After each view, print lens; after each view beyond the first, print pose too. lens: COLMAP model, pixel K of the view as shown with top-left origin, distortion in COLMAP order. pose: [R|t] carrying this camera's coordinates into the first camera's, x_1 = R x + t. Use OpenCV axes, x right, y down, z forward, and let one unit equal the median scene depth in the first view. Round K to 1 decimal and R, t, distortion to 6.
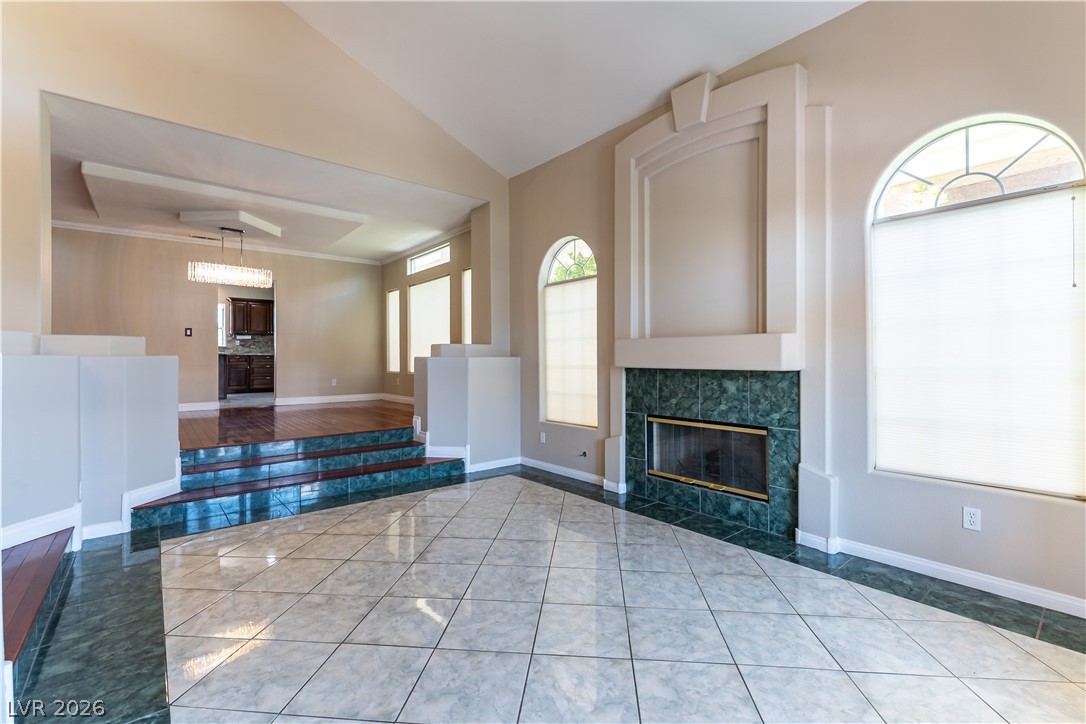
lens RADIAL K [[477.7, 0, 559.4], [0, 477.7, 357.5], [0, 0, 1]] dist [-0.000386, 0.000128]
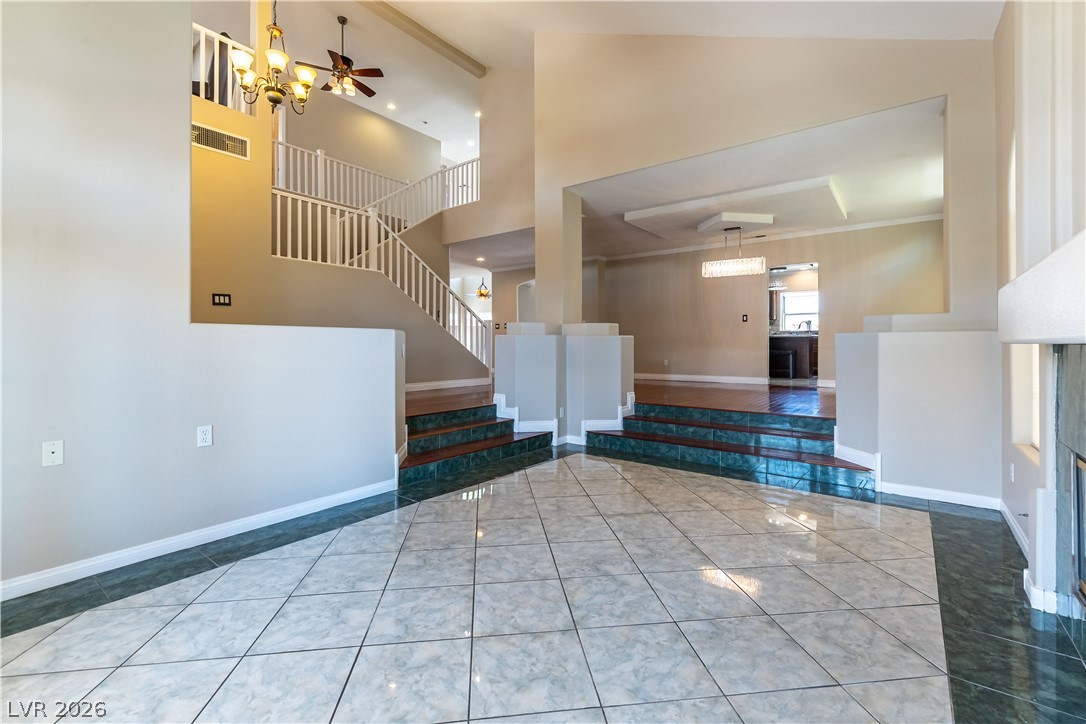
lens RADIAL K [[474.5, 0, 540.6], [0, 474.5, 346.9], [0, 0, 1]] dist [-0.000218, -0.000046]
pose [[0.202608, 0.004874, -0.979248, 0.455651], [0.001478, 0.999985, 0.005283, 0.018817], [0.979259, -0.002518, 0.202598, 0.388532]]
